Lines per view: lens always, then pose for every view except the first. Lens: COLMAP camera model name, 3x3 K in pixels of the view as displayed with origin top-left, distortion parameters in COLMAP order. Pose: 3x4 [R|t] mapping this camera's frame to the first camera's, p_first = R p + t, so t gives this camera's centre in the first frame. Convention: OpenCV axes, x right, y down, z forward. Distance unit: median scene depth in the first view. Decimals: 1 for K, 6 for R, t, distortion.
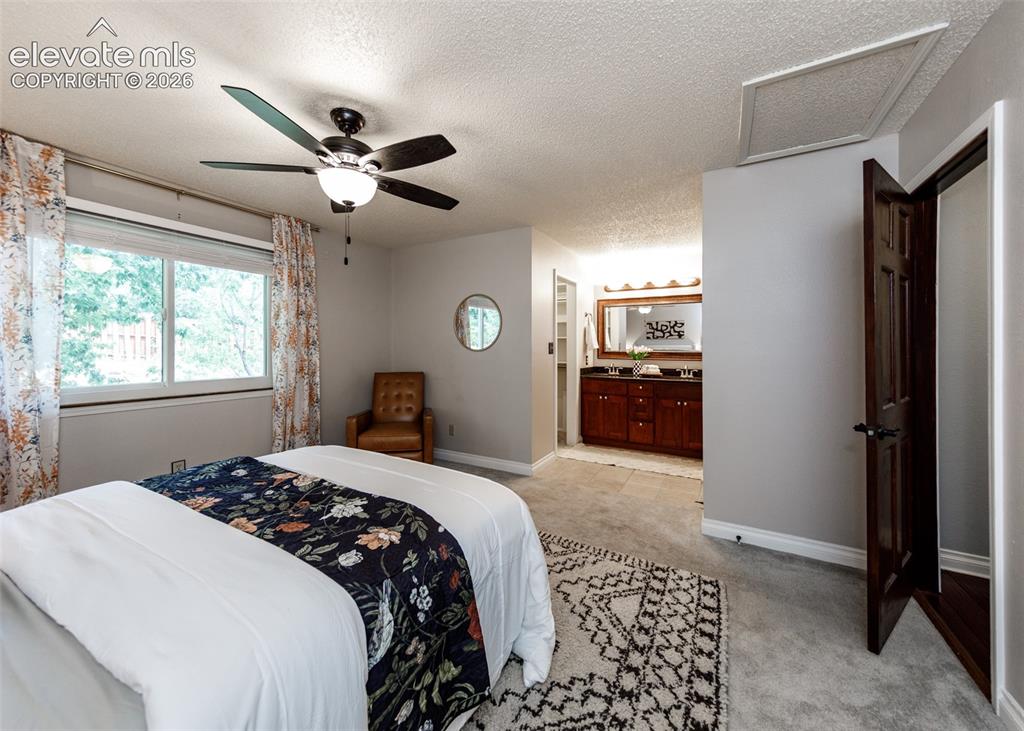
lens RADIAL K [[366.9, 0, 513.8], [0, 366.9, 346.6], [0, 0, 1]] dist [0.001858, 0.000172]
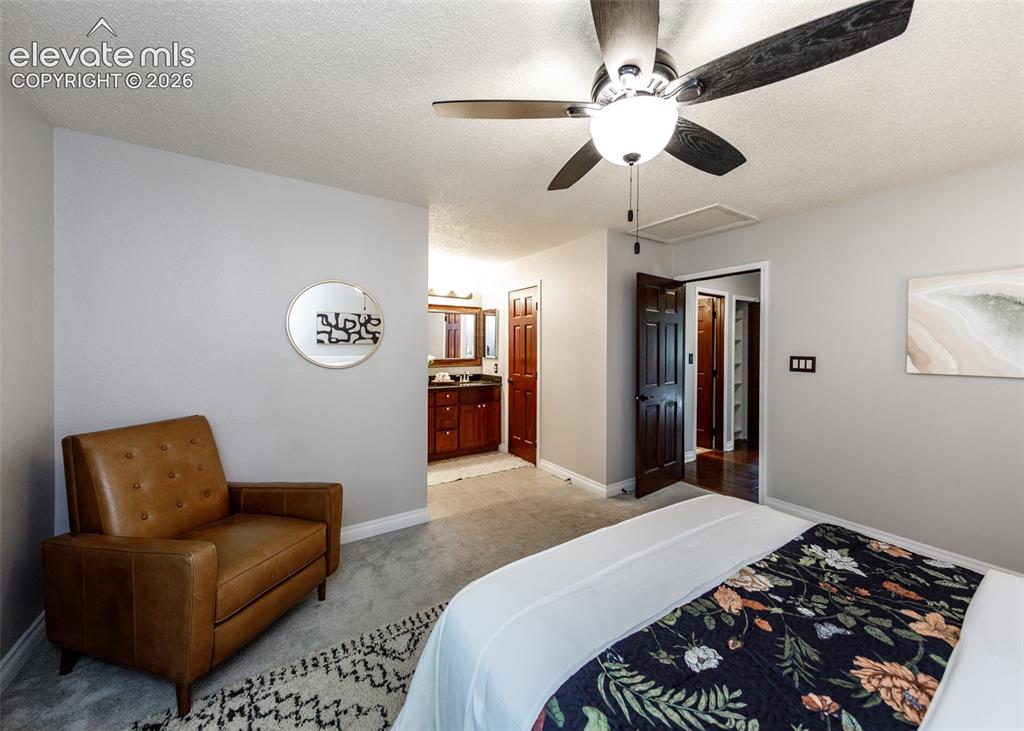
lens RADIAL K [[367.0, 0, 537.2], [0, 367.0, 350.1], [0, 0, 1]] dist [0.002386, 0.000144]
pose [[0.477529, -0.005753, 0.878597, -1.336661], [-0.002057, 0.999969, 0.007666, -0.067551], [-0.878614, -0.005468, 0.477502, 1.009236]]
